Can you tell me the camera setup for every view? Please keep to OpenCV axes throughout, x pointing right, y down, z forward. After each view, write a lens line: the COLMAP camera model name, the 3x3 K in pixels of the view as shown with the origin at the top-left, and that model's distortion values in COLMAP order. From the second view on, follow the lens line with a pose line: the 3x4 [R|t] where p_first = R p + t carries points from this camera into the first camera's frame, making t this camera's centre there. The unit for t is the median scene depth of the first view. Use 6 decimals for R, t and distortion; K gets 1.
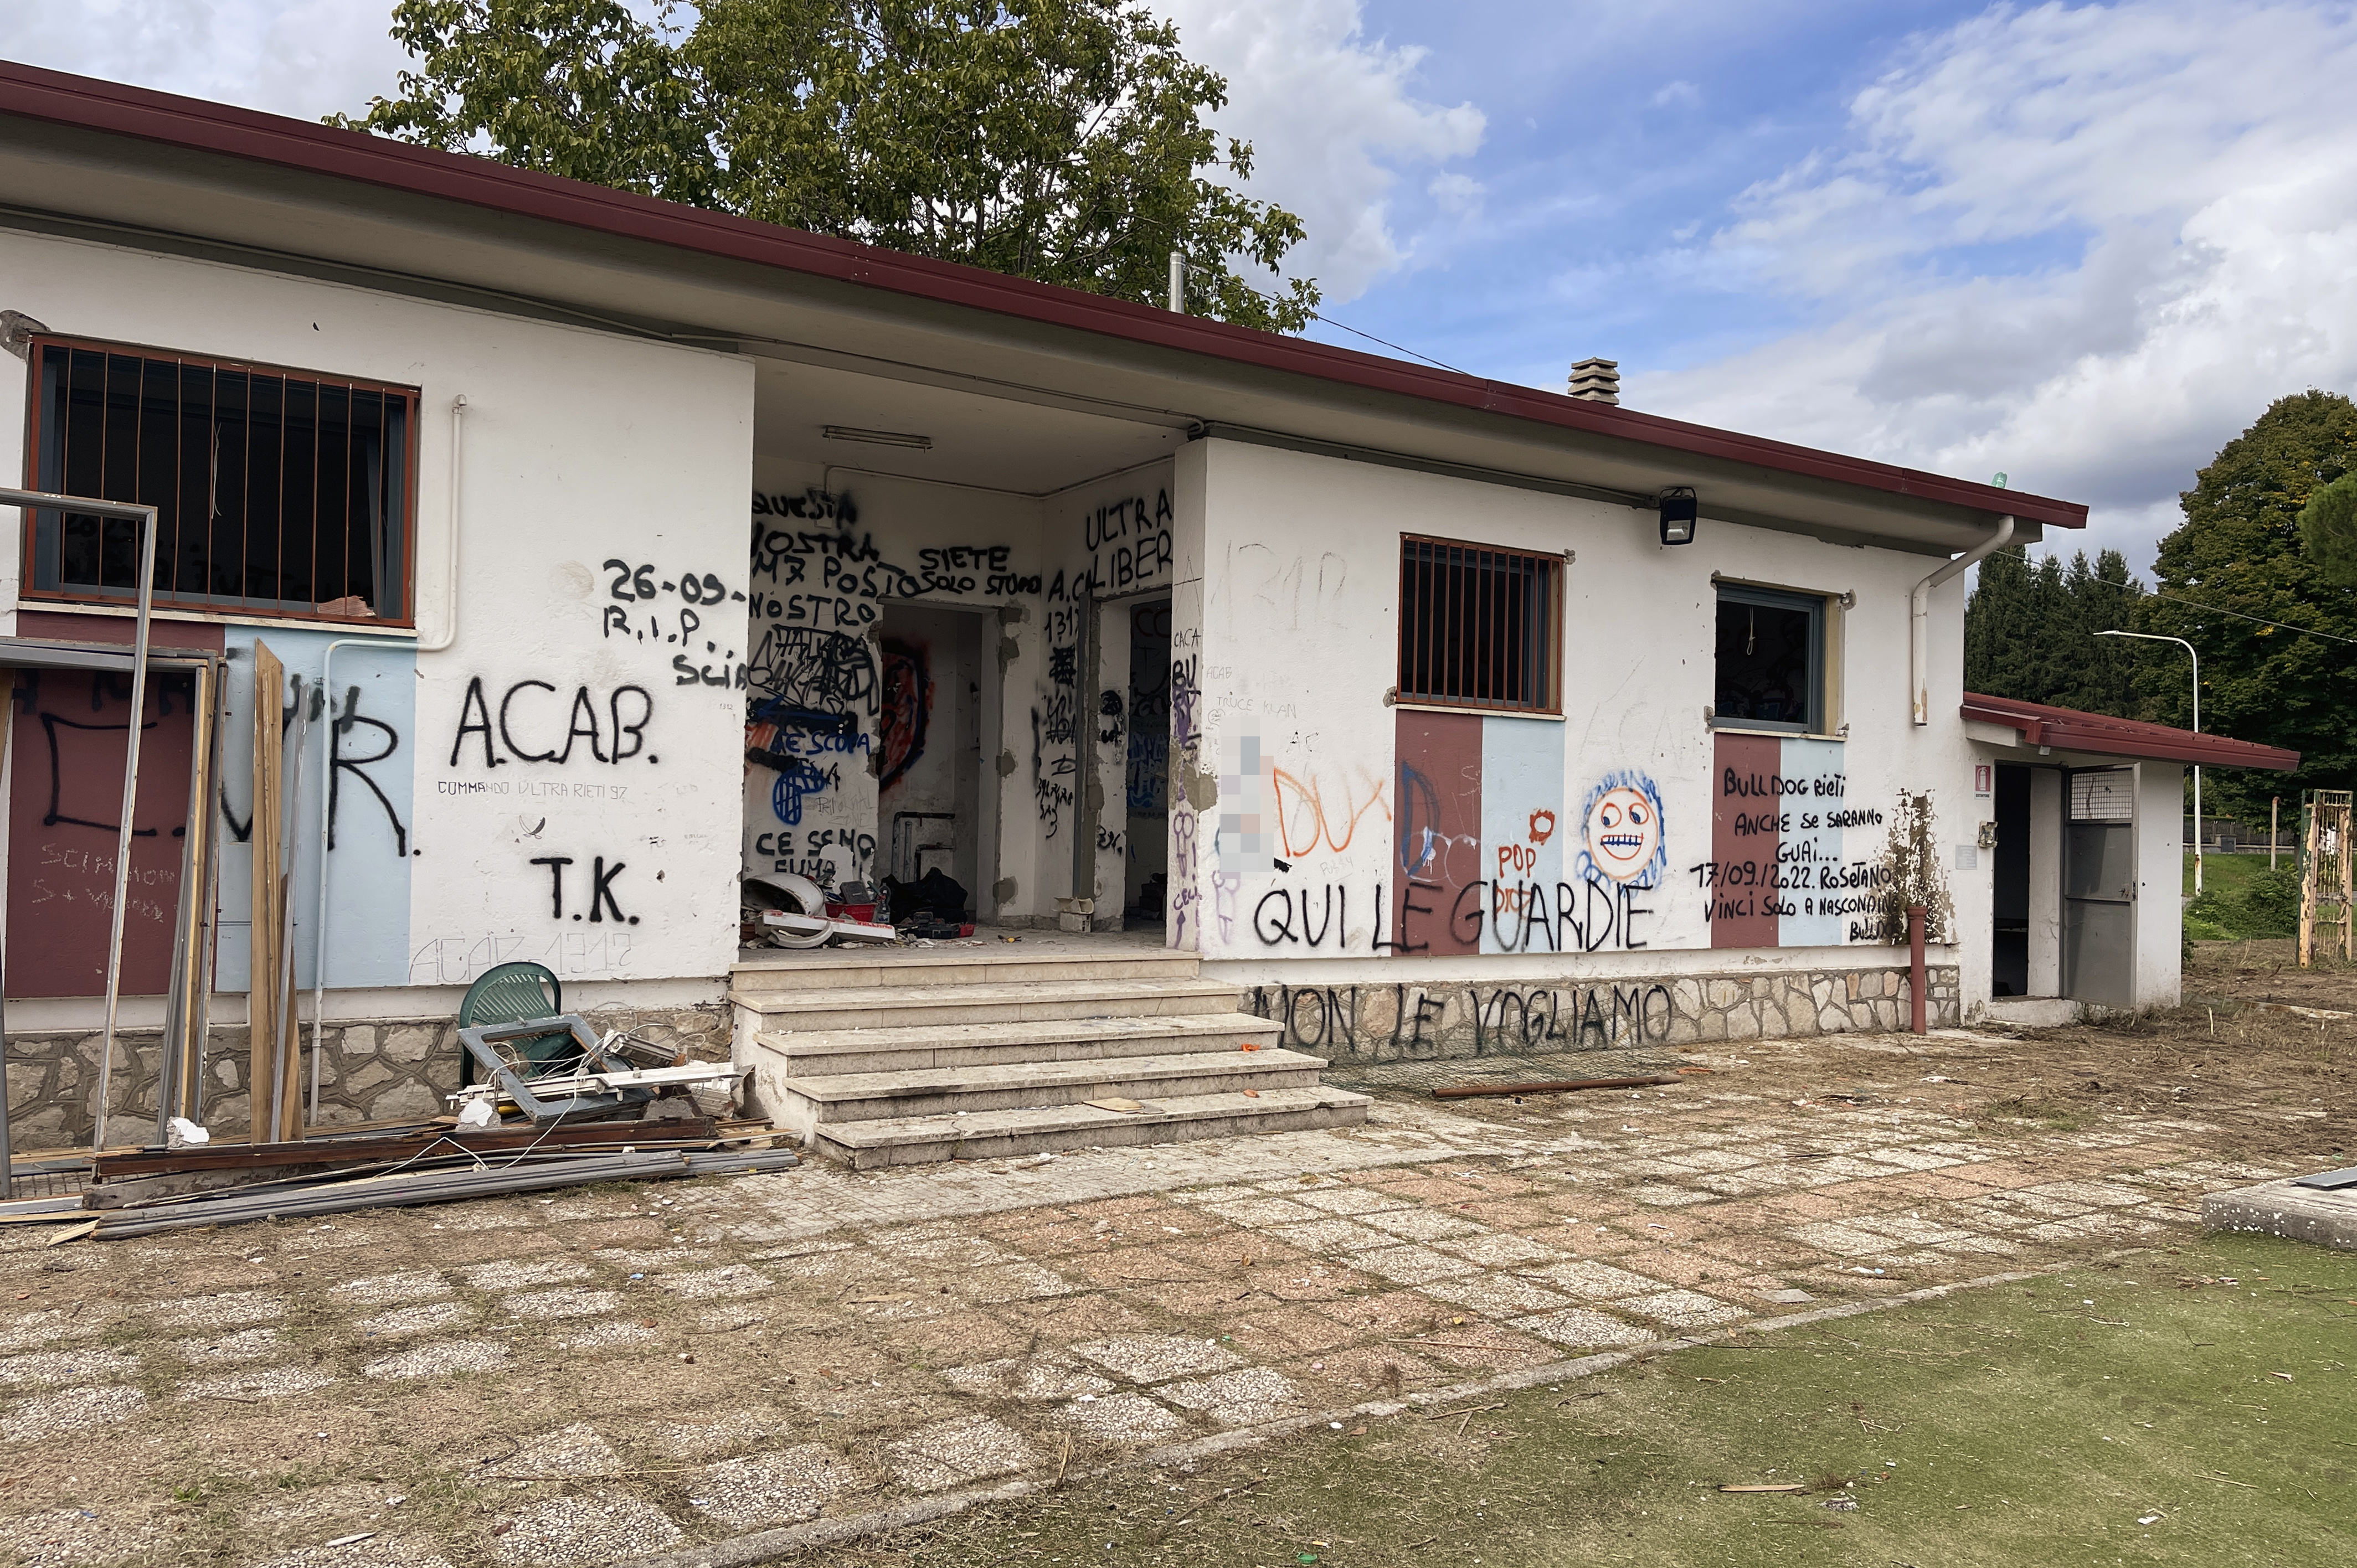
lens RADIAL K [[1752.9, 0, 1137.2], [0, 1752.9, 799.3], [0, 0, 1]] dist [0.081015, -0.103727]
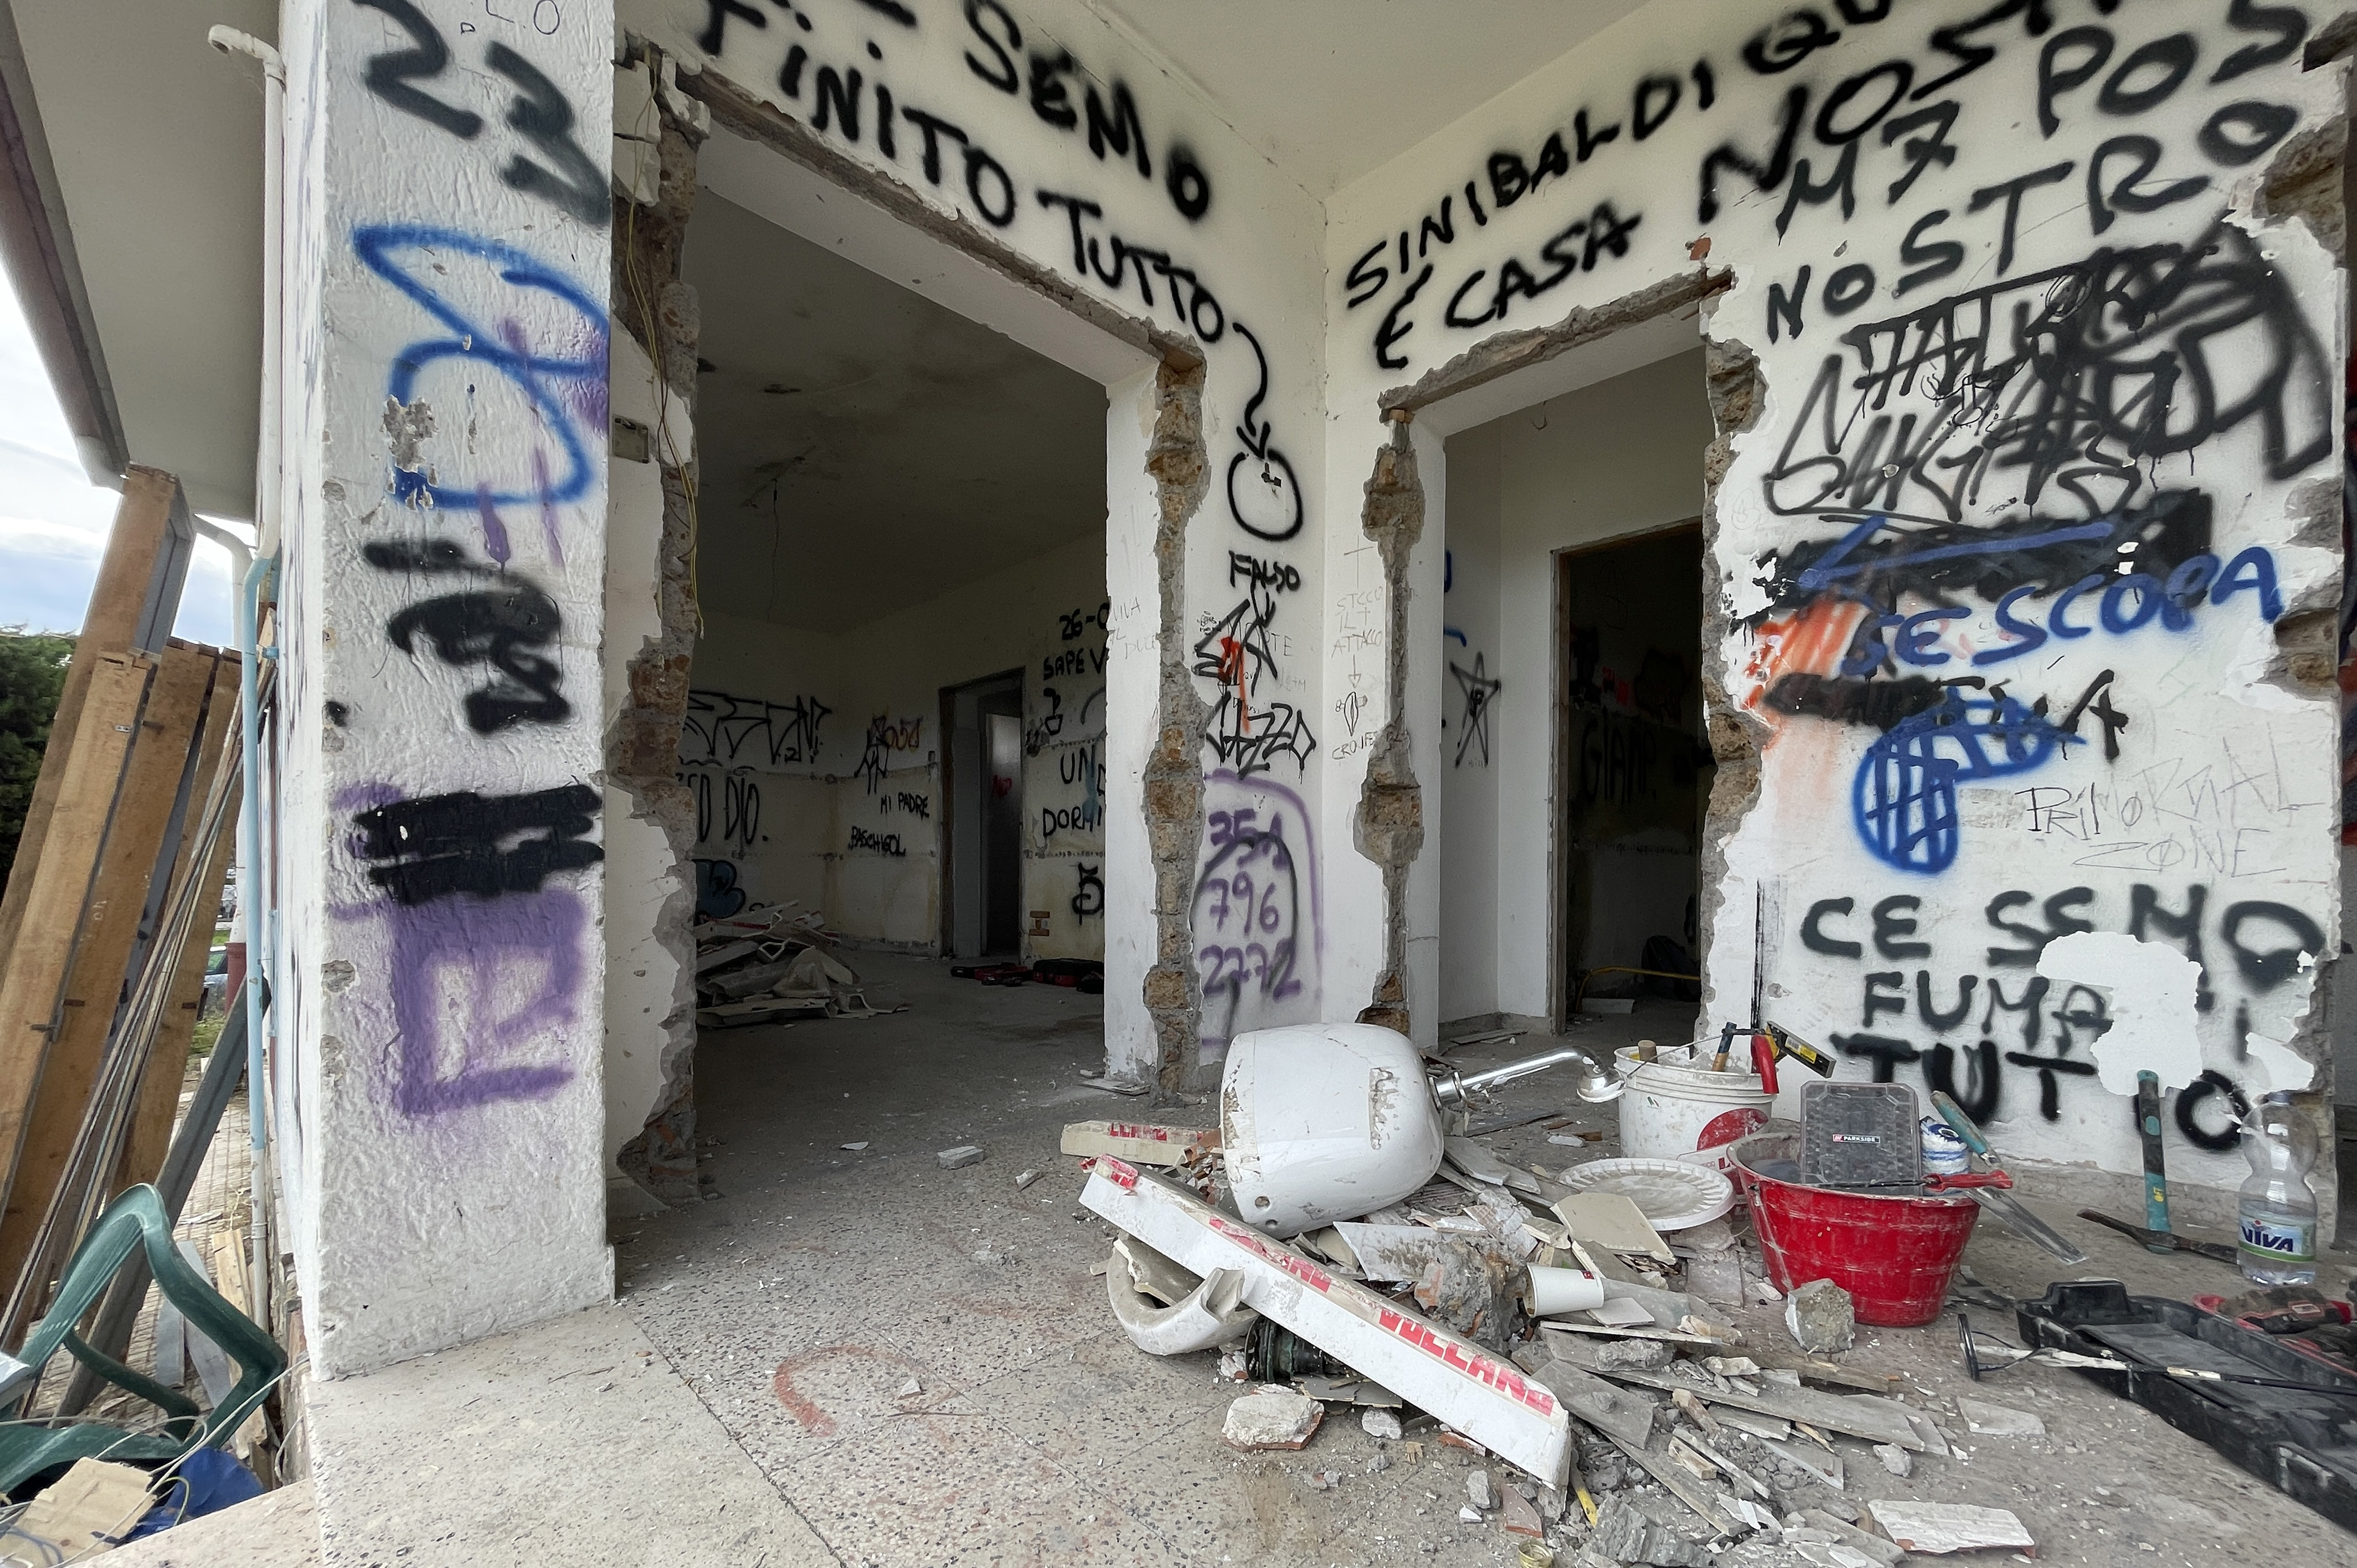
lens RADIAL K [[941.0, 0, 1174.5], [0, 941.0, 882.0], [0, 0, 1]] dist [0.024579, -0.010969]
pose [[0.212779, -0.015164, -0.976983, -0.042570], [0.017507, 0.999778, -0.011705, 0.015458], [0.976943, -0.014613, 0.212997, 0.805860]]
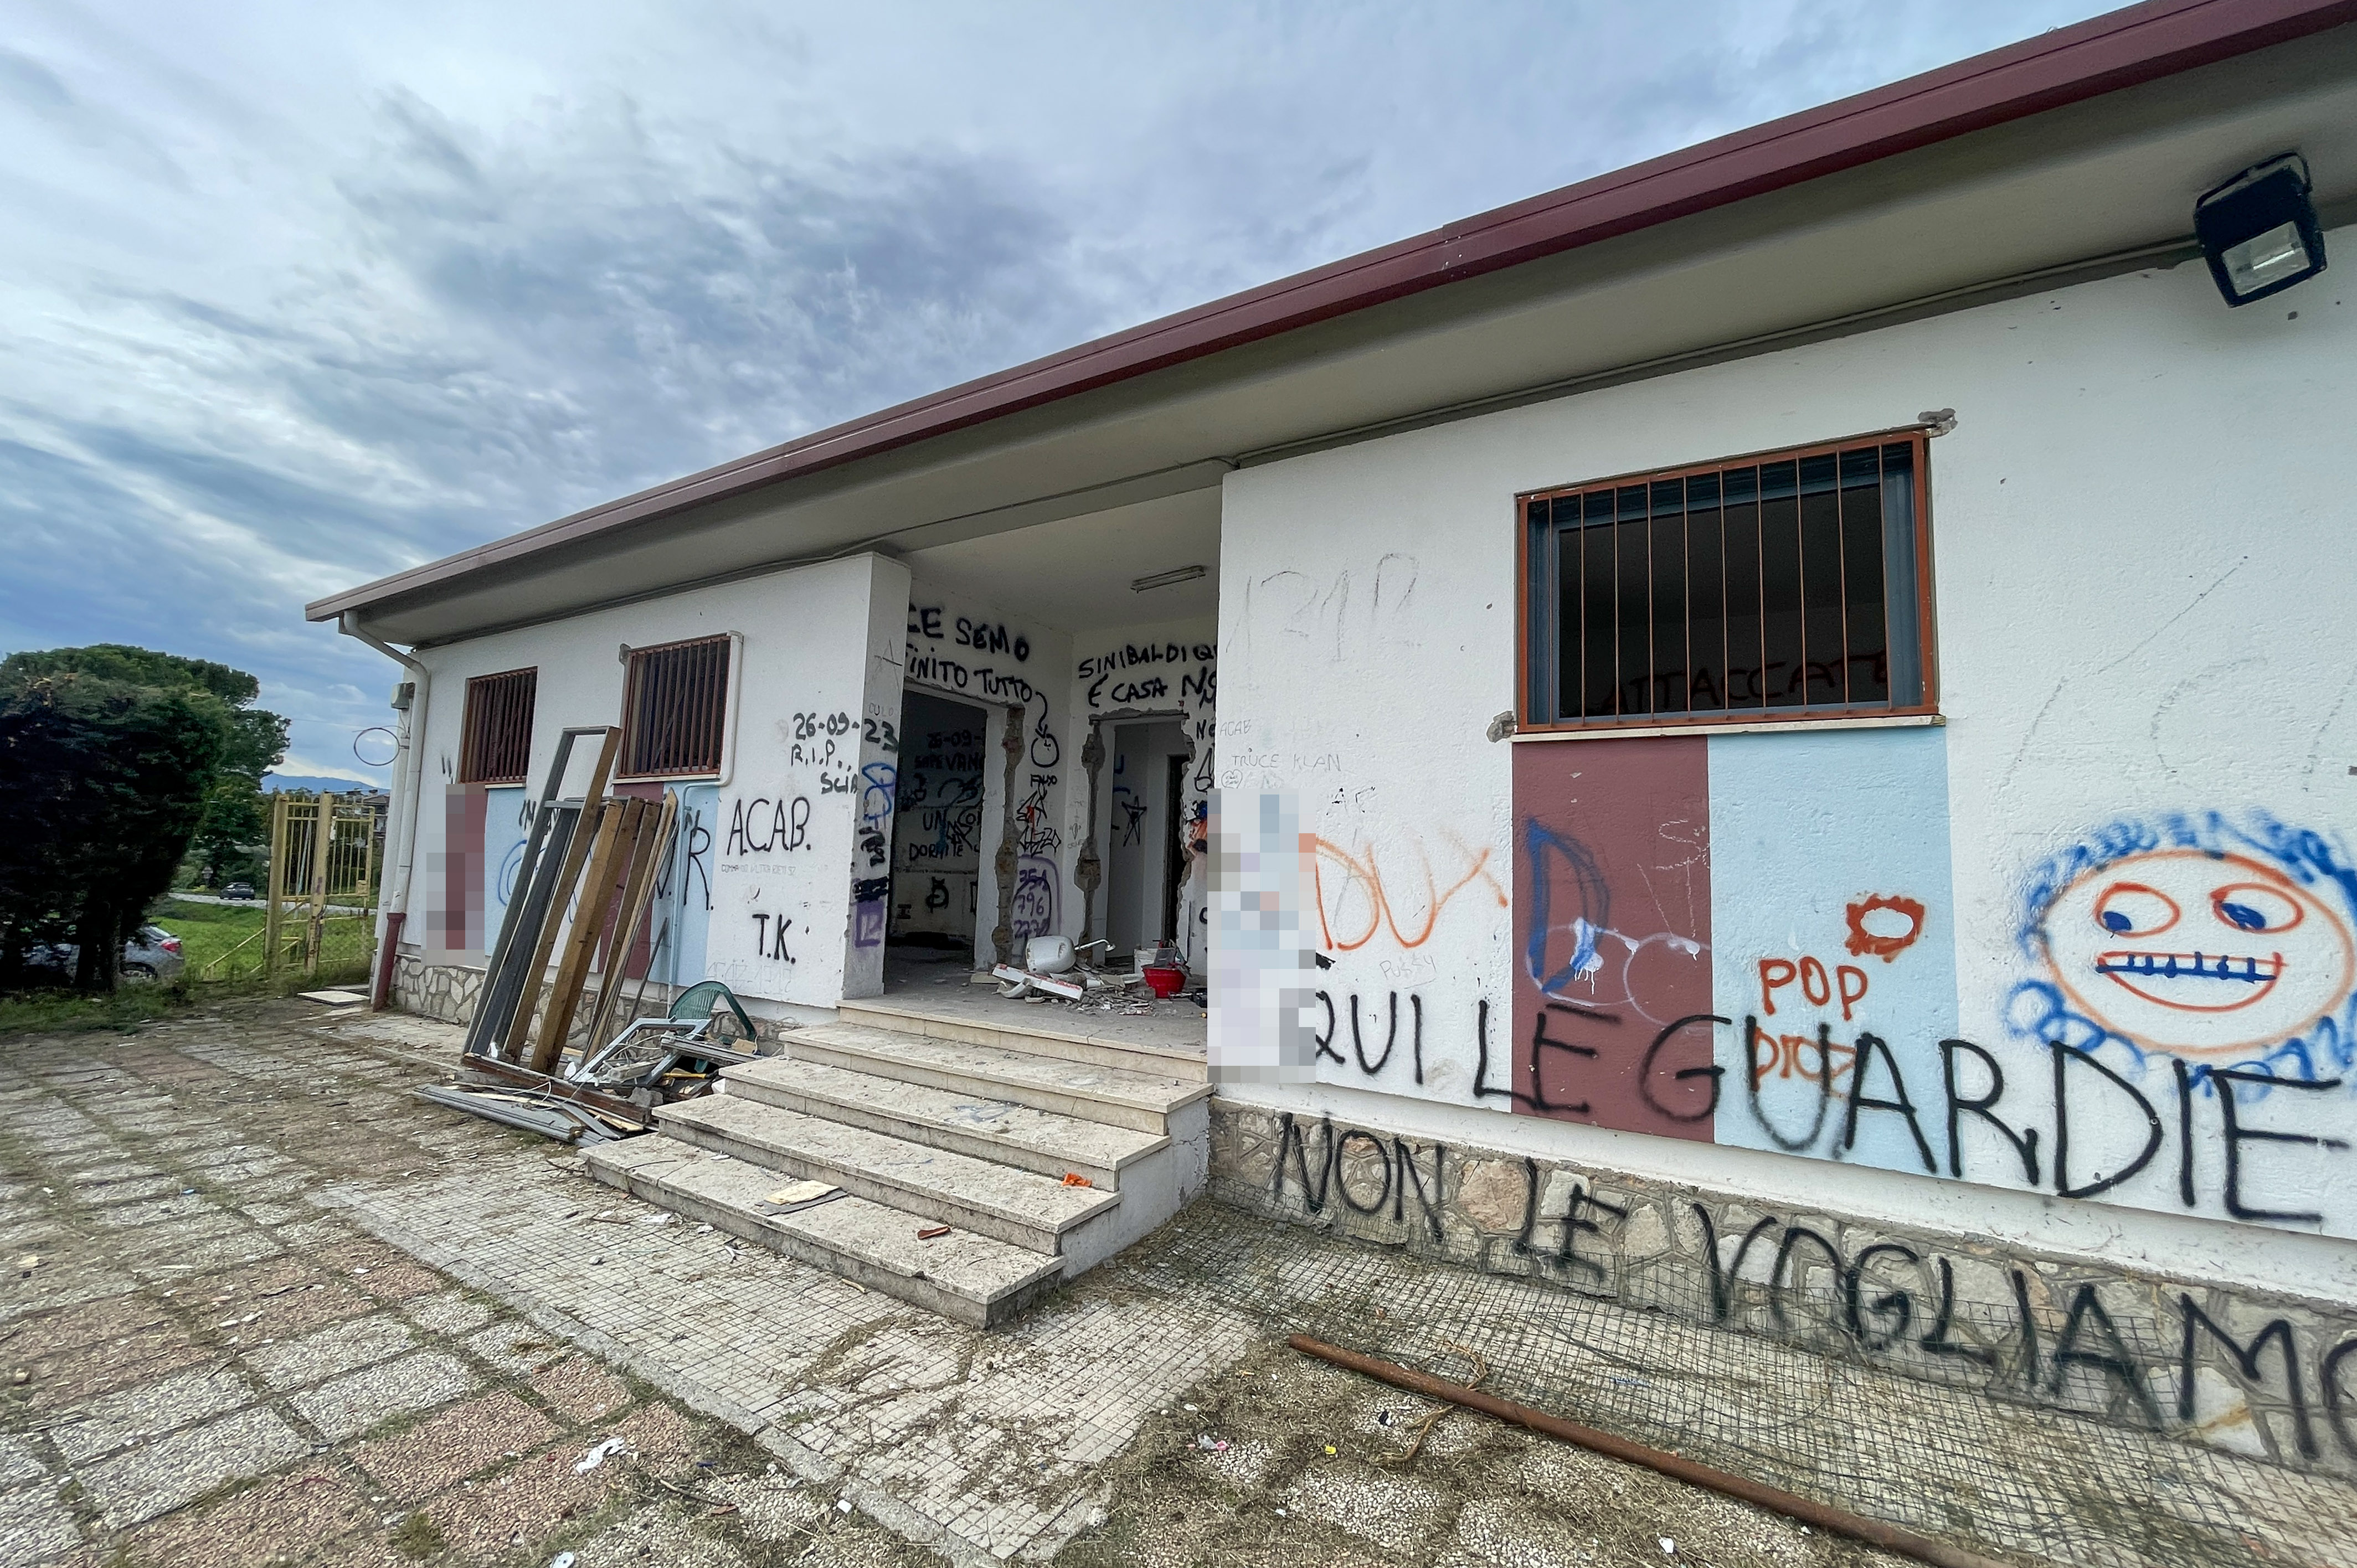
lens RADIAL K [[947.7, 0, 1178.5], [0, 947.7, 784.0], [0, 0, 1]] dist [-0.002392, 0.000332]
pose [[0.438193, -0.093254, -0.894031, 0.390261], [-0.006721, 0.994236, -0.107000, 0.004528], [0.898856, 0.052896, 0.435040, 0.668458]]
